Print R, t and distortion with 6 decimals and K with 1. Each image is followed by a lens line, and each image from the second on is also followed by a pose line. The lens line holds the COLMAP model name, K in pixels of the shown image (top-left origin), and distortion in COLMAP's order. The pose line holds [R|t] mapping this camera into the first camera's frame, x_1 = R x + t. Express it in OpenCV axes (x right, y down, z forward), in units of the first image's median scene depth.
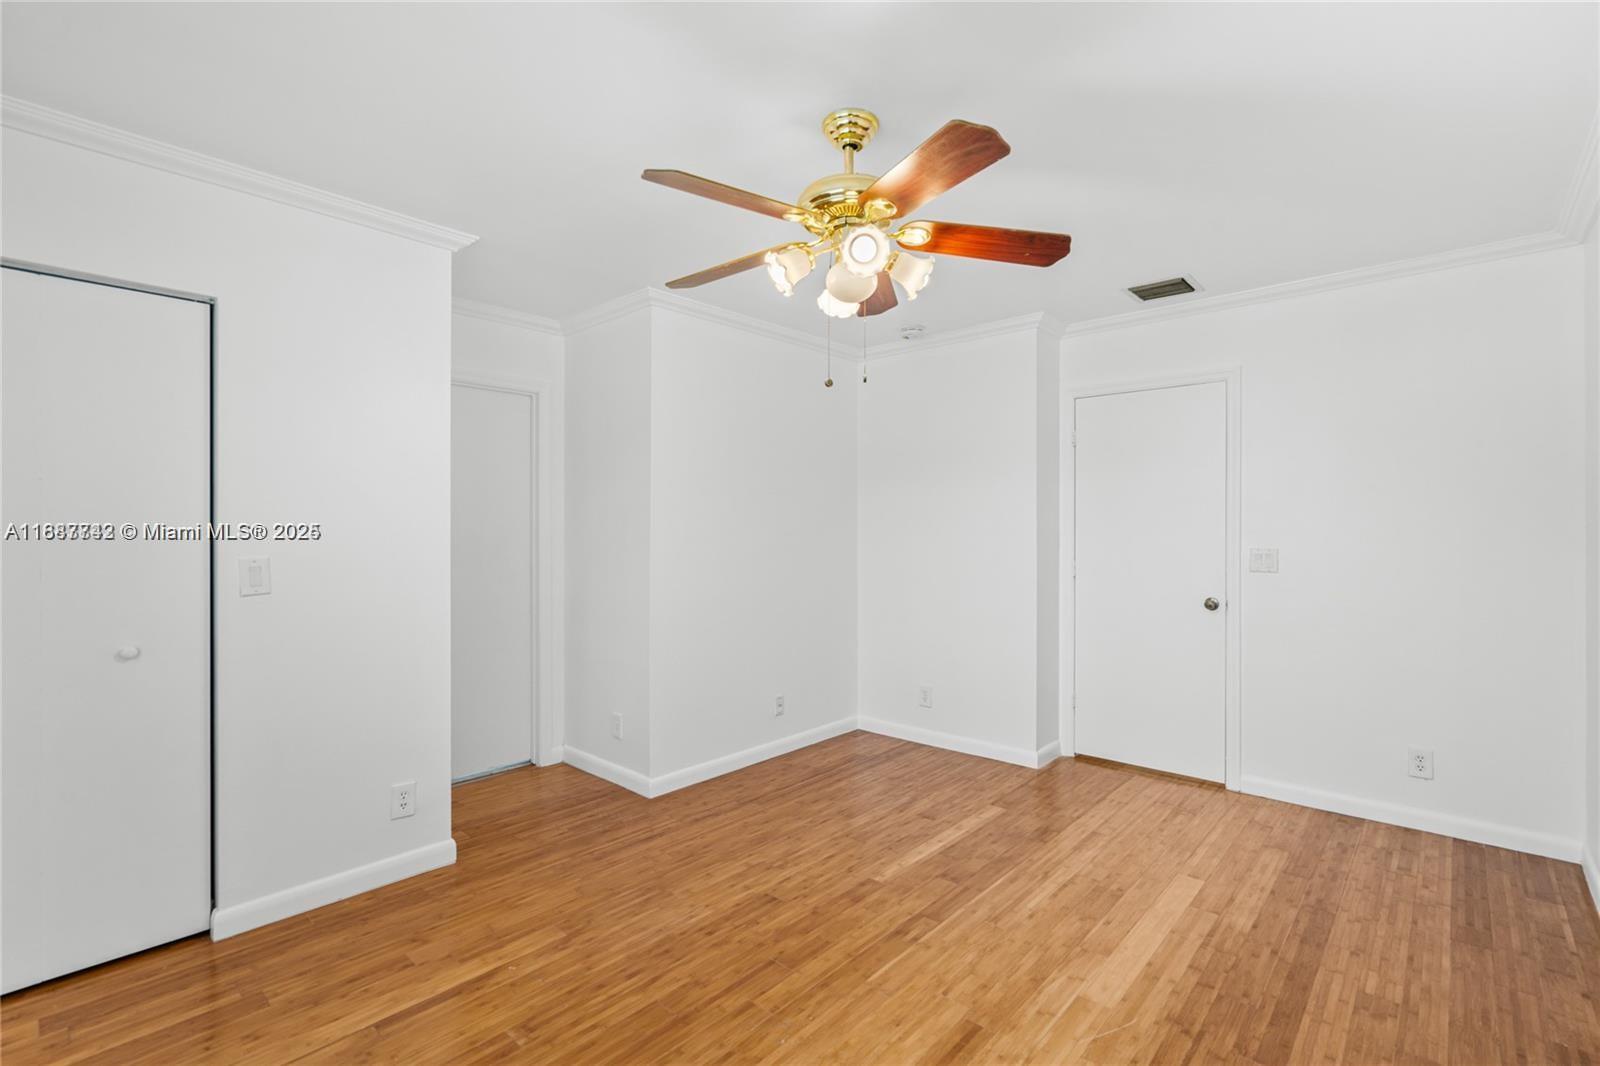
lens RADIAL K [[720.9, 0, 806.7], [0, 720.9, 531.5], [0, 0, 1]] dist [-0.003376, 0.001264]
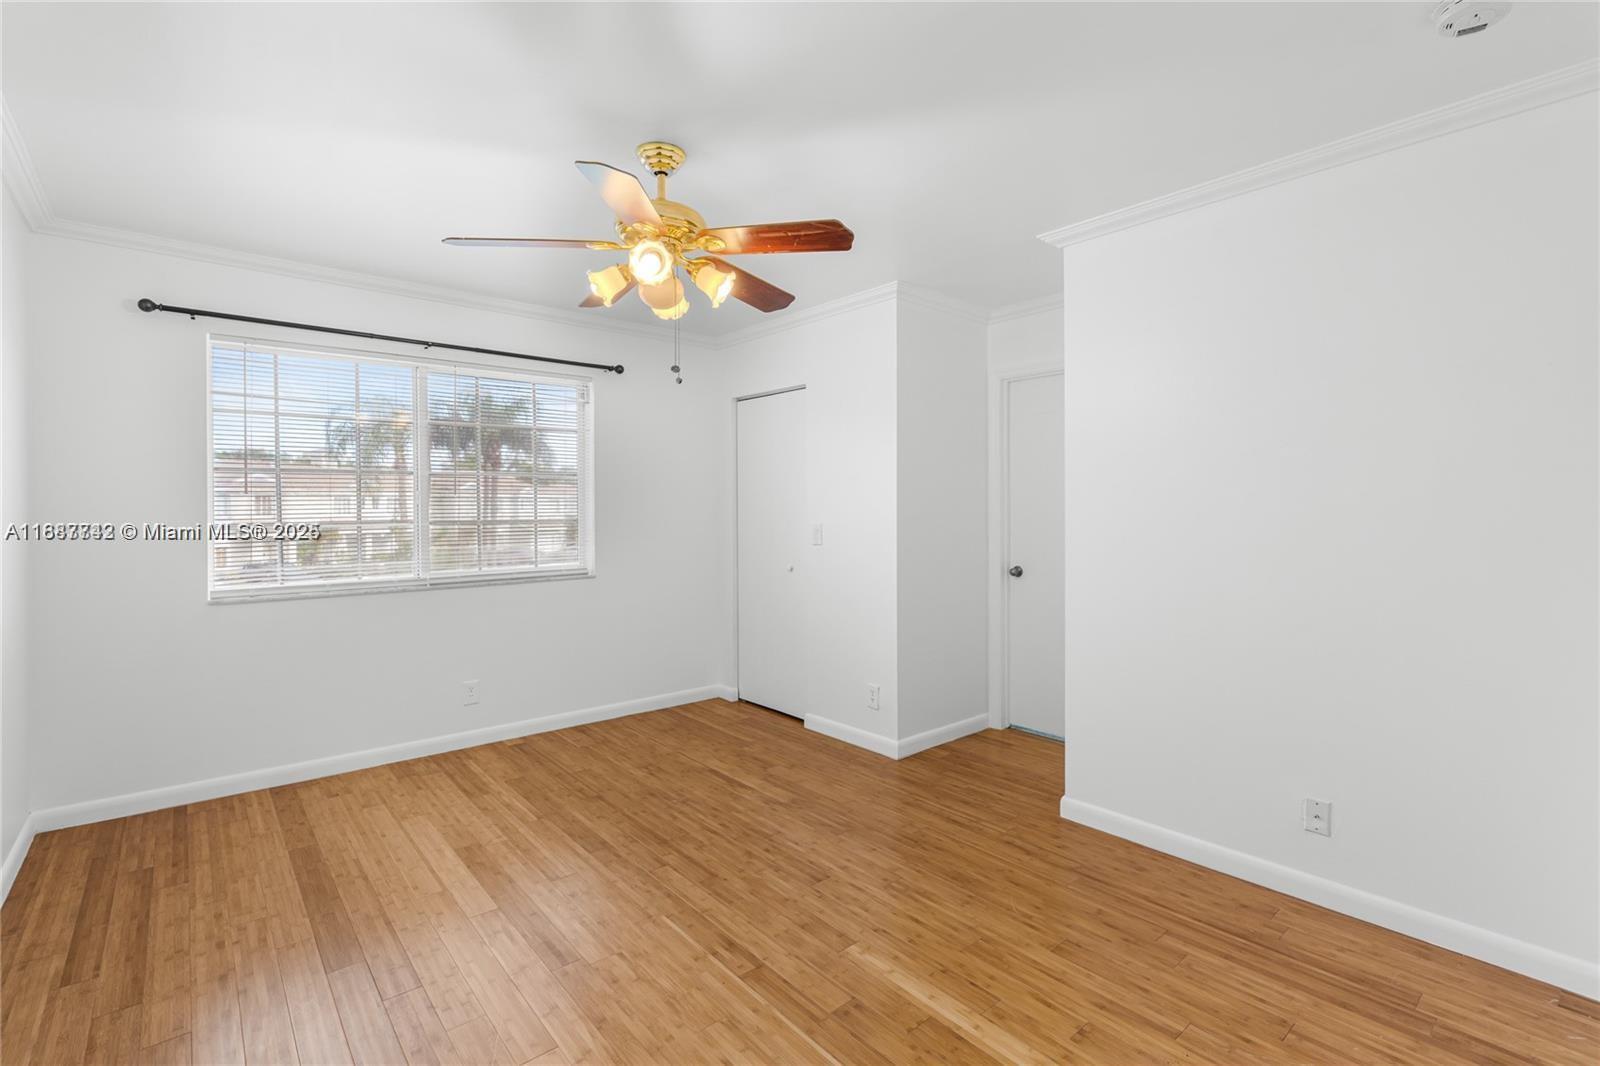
lens RADIAL K [[728.7, 0, 801.3], [0, 728.7, 503.0], [0, 0, 1]] dist [-0.001084, 0.000562]
pose [[-0.128902, -0.007734, -0.991627, 0.890083], [0.002724, 0.999963, -0.008153, -0.000436], [0.991654, -0.003752, -0.128876, 1.032018]]
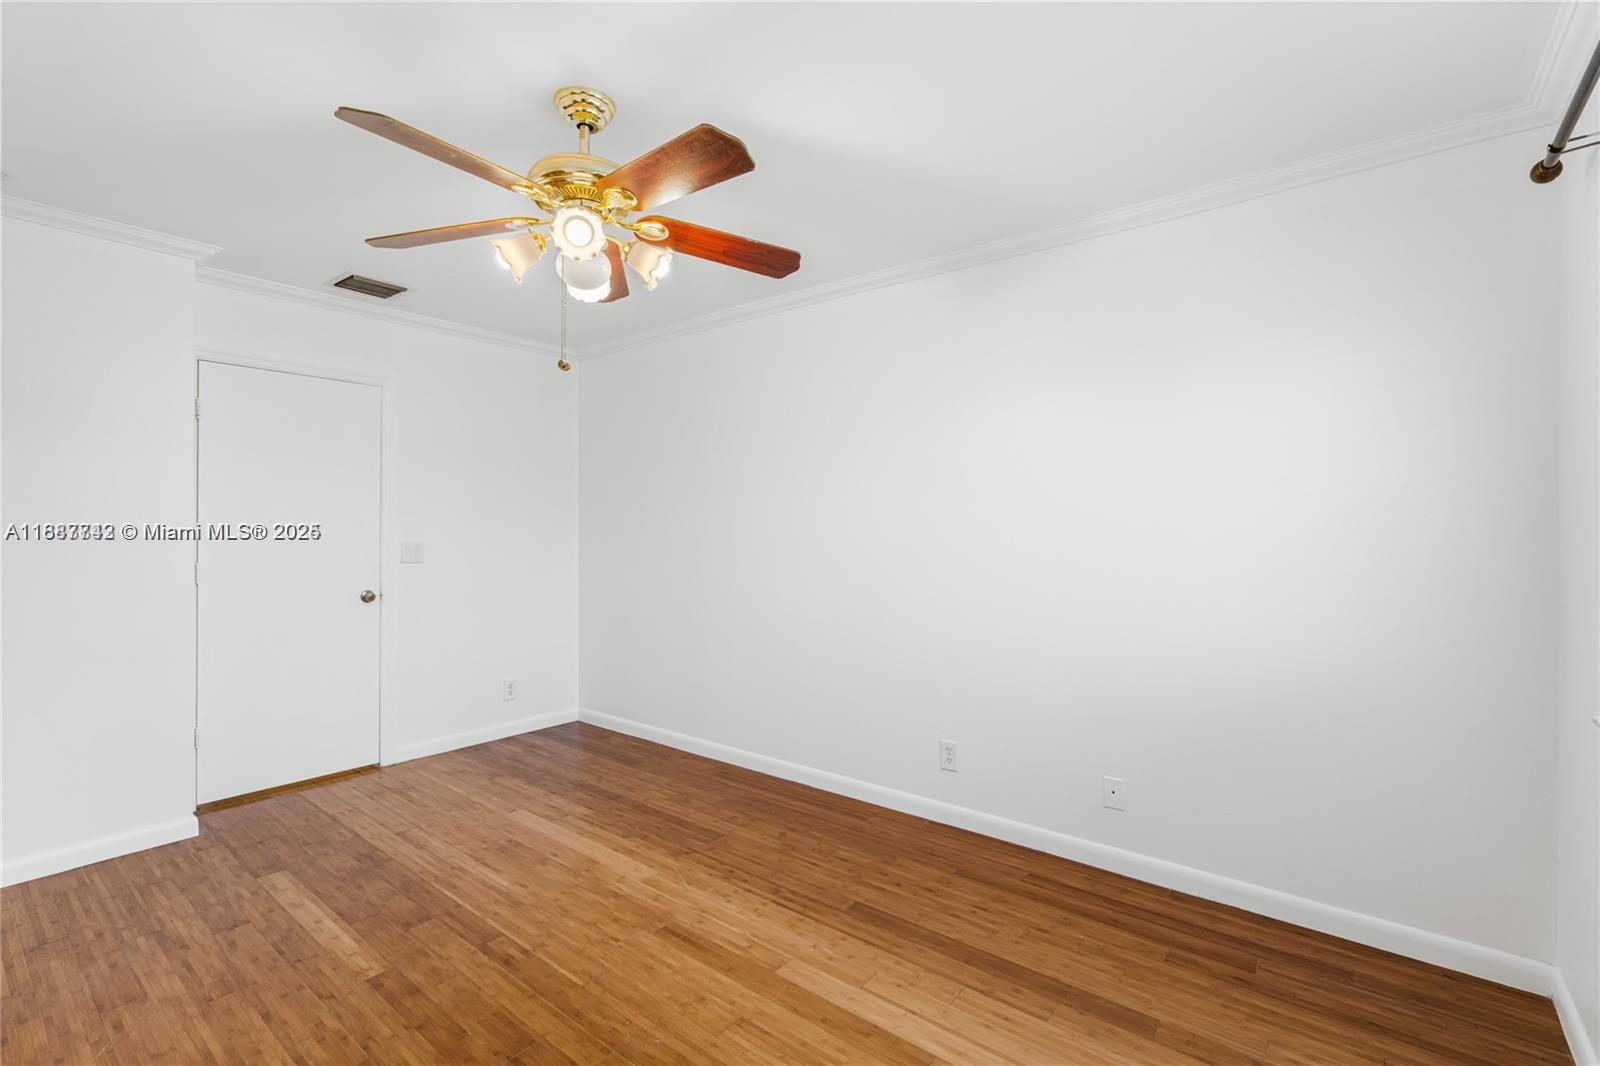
lens RADIAL K [[717.3, 0, 800.9], [0, 717.3, 528.3], [0, 0, 1]] dist [0.000849, 0.000727]
pose [[-0.059579, 0.002246, 0.998221, -0.690665], [-0.001578, 0.999996, -0.002344, 0.004221], [-0.998222, -0.001715, -0.059575, 0.579016]]
